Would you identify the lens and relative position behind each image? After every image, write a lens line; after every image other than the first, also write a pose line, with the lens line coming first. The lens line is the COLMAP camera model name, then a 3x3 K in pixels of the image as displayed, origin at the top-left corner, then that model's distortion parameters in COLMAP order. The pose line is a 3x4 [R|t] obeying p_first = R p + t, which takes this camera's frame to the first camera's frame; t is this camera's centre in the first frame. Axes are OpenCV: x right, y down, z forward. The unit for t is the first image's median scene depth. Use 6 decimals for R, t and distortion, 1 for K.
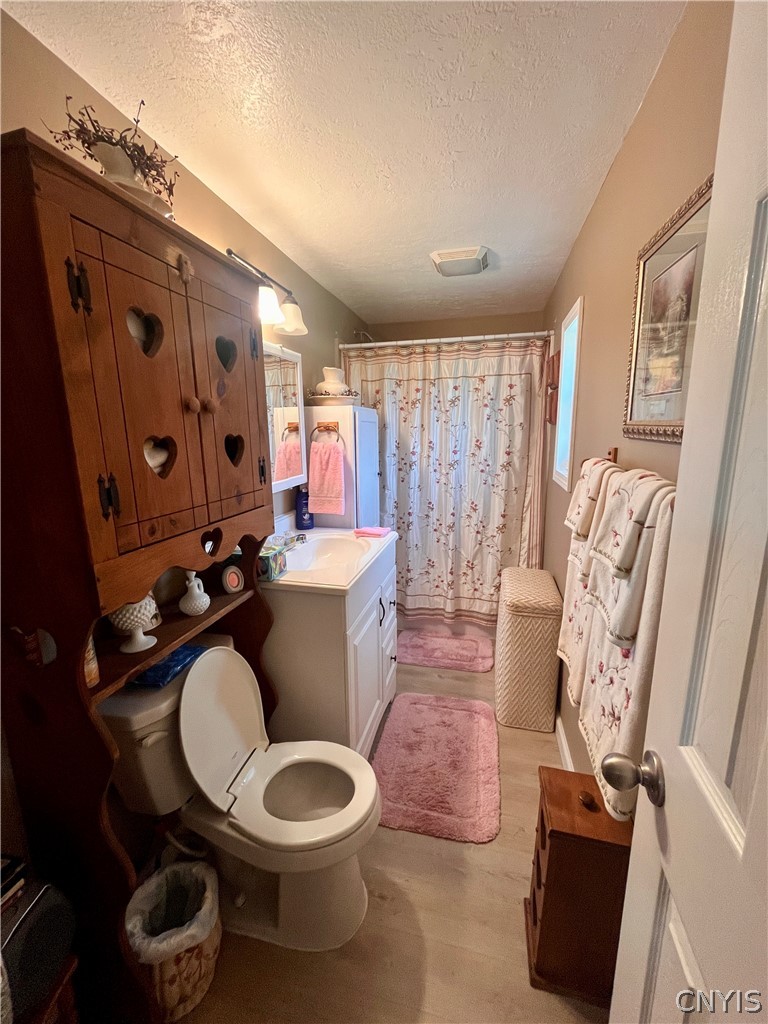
lens RADIAL K [[416.0, 0, 383.9], [0, 416.0, 509.7], [0, 0, 1]] dist [-0.001712, -0.000496]
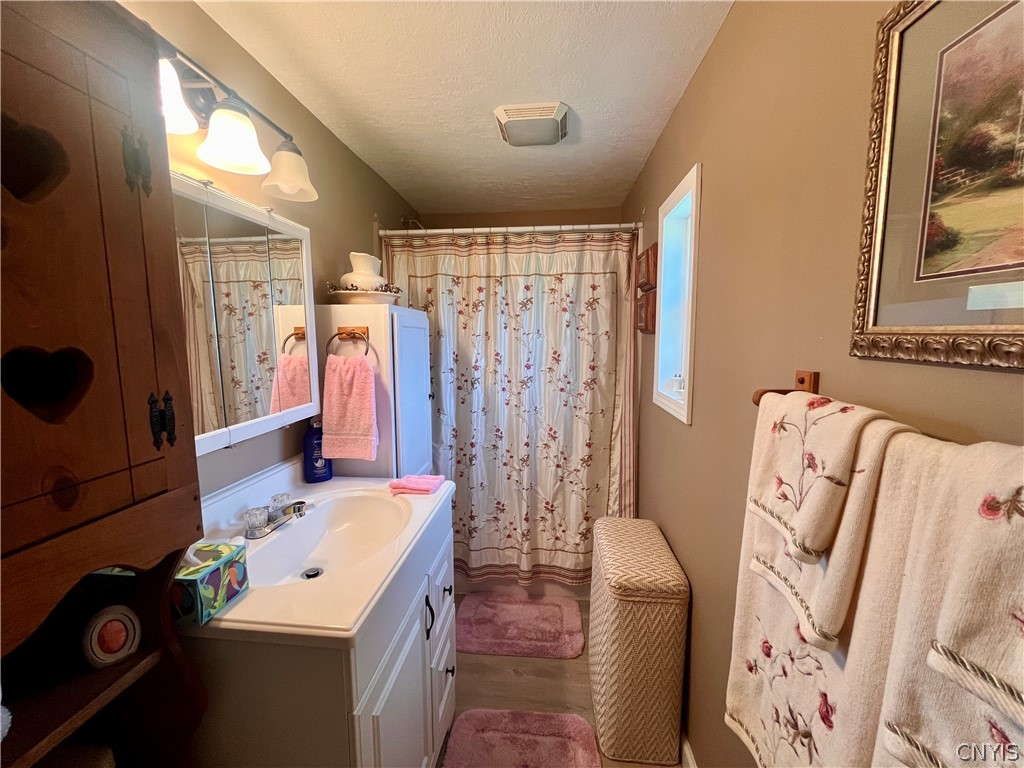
lens RADIAL K [[416.0, 0, 510.5], [0, 416.0, 384.1], [0, 0, 1]] dist [-0.001712, -0.000496]
pose [[0.988817, -0.008299, 0.148905, 0.022266], [0.020179, 0.996714, -0.078448, -0.052356], [-0.147765, 0.080575, 0.985735, 0.268000]]
